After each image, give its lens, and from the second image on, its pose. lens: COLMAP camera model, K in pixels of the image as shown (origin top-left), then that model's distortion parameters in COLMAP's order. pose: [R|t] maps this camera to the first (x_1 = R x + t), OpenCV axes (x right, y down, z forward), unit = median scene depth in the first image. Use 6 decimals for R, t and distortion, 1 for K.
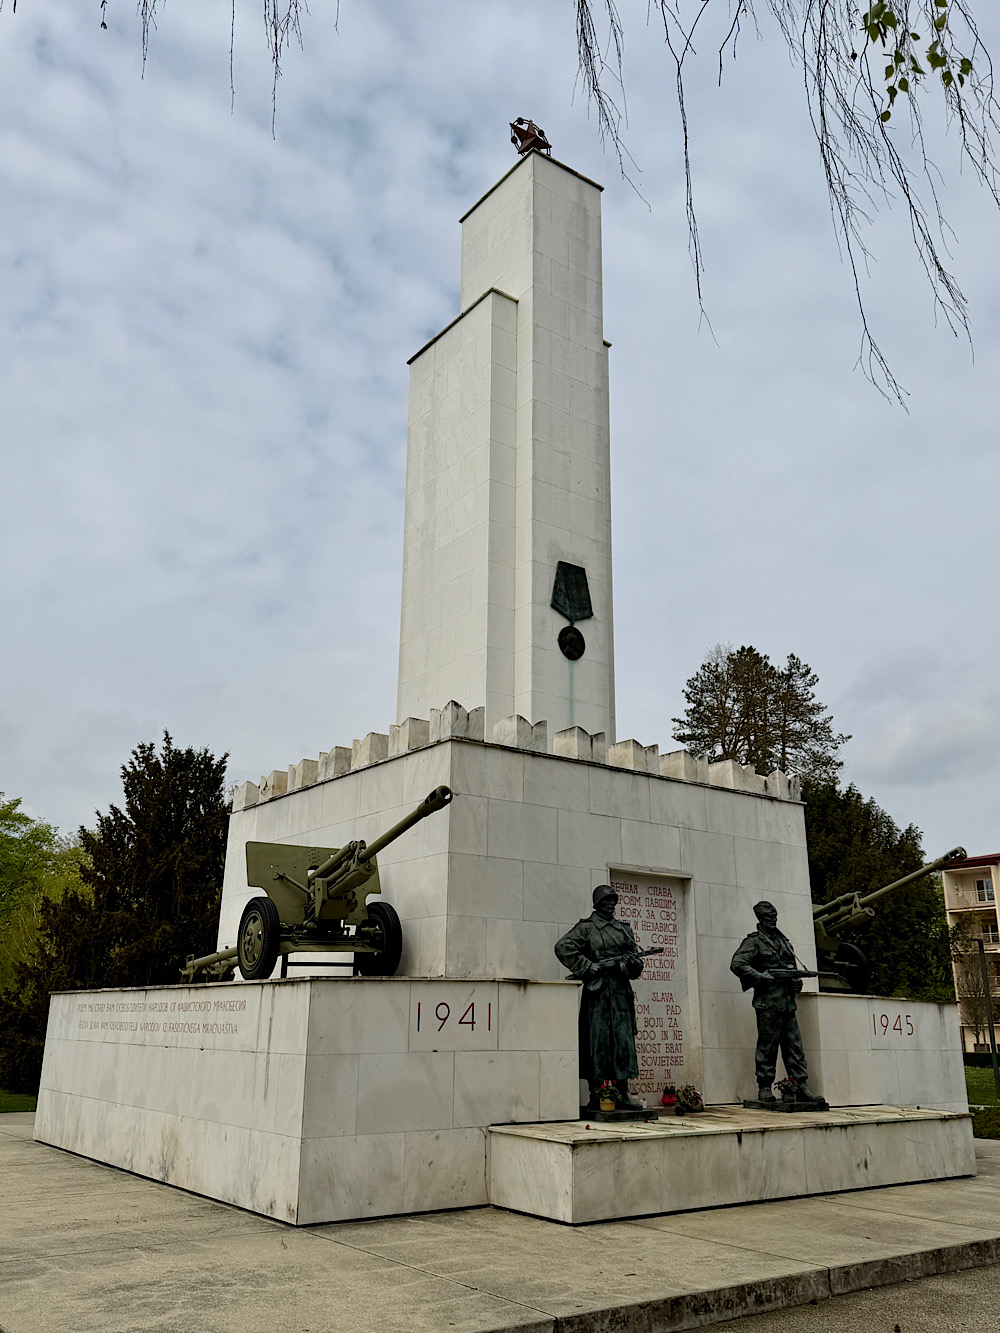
lens RADIAL K [[1070.4, 0, 499.5], [0, 1070.4, 659.7], [0, 0, 1]] dist [0.019537, -0.008819]
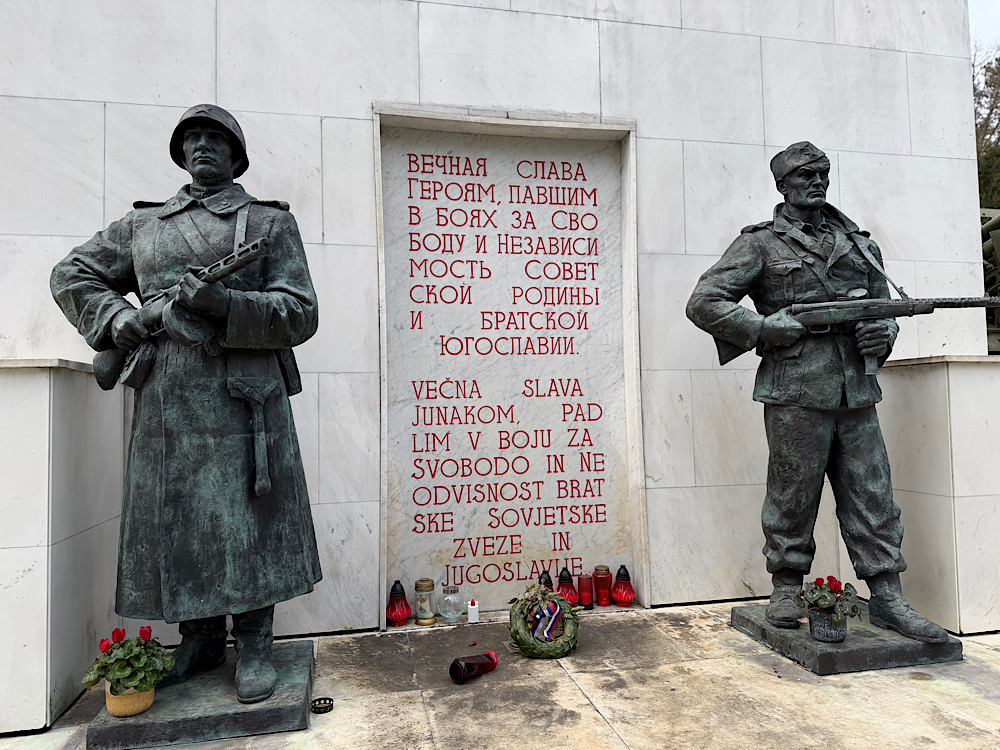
lens RADIAL K [[678.0, 0, 493.5], [0, 678.0, 381.3], [0, 0, 1]] dist [0.034830, -0.017291]
pose [[0.904348, -0.051146, -0.423720, 0.255248], [0.167788, 0.955461, 0.242779, 0.235572], [0.392431, -0.290652, 0.872651, 0.731870]]
